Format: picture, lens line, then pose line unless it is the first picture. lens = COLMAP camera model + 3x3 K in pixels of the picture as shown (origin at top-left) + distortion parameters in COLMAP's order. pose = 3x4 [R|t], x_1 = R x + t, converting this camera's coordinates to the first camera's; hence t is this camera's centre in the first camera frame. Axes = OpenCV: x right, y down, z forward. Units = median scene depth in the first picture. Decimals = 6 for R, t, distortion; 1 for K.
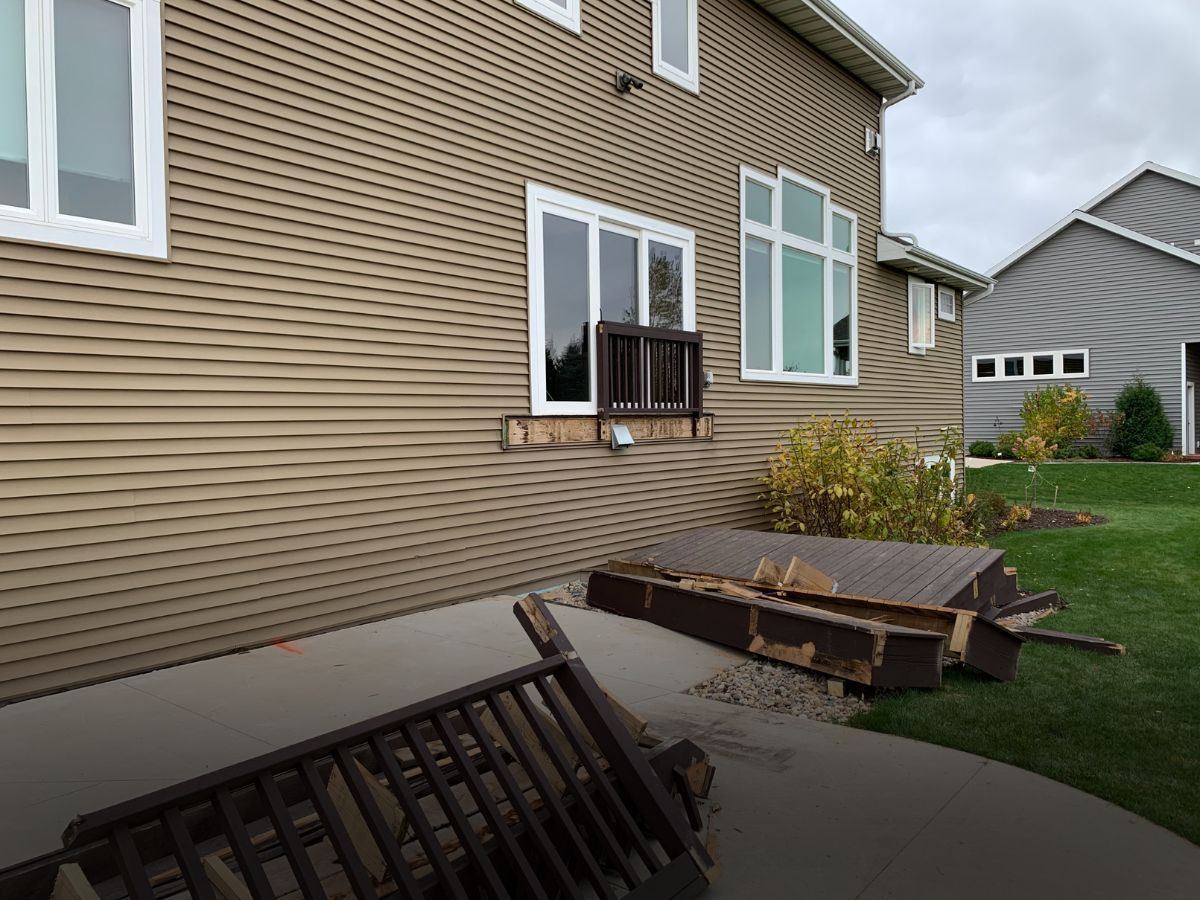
lens RADIAL K [[912.5, 0, 603.1], [0, 912.5, 417.4], [0, 0, 1]] dist [0.056410, -0.075224]
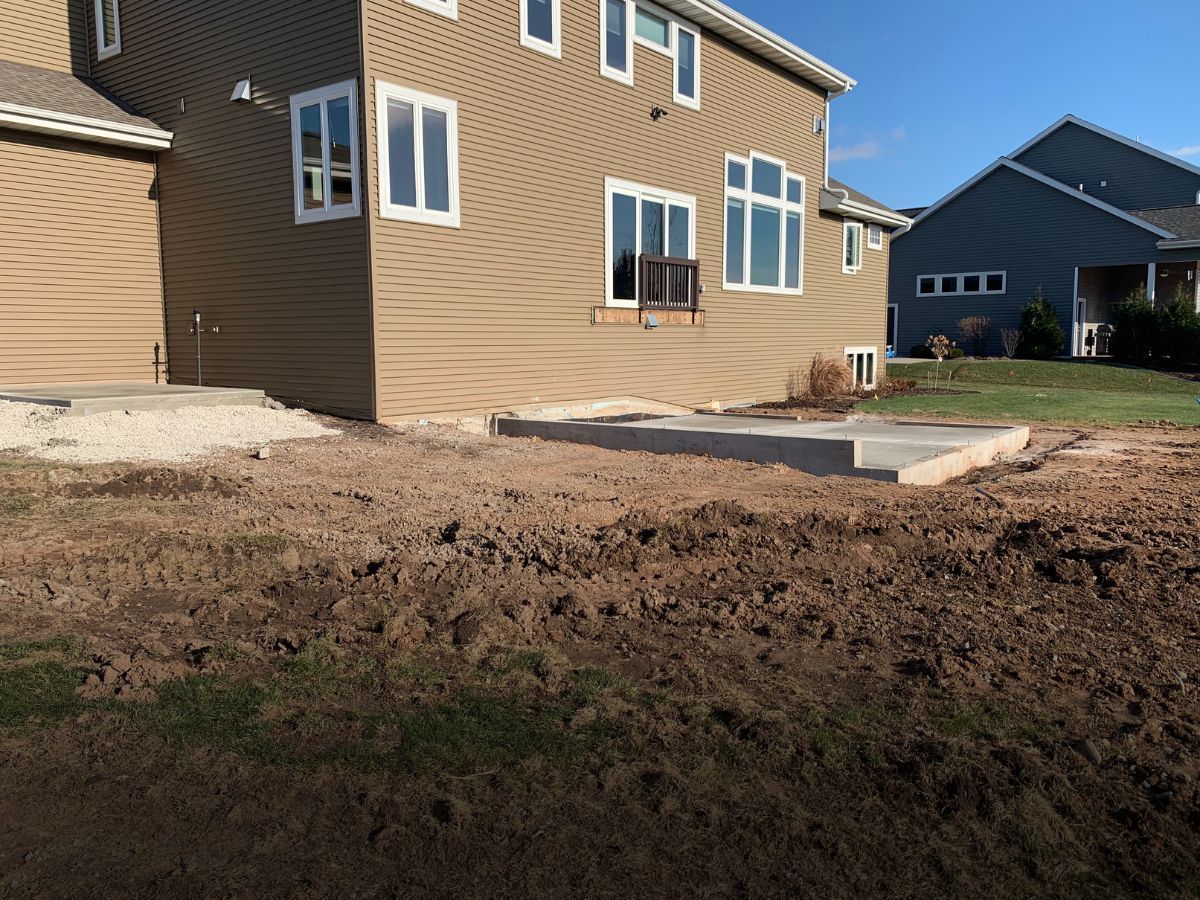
lens RADIAL K [[913.2, 0, 603.3], [0, 913.2, 422.3], [0, 0, 1]] dist [0.075407, -0.118855]
pose [[0.999915, 0.008385, 0.009985, -0.082213], [-0.009289, 0.995502, 0.094285, 0.047072], [-0.009149, -0.094370, 0.995495, -0.701489]]
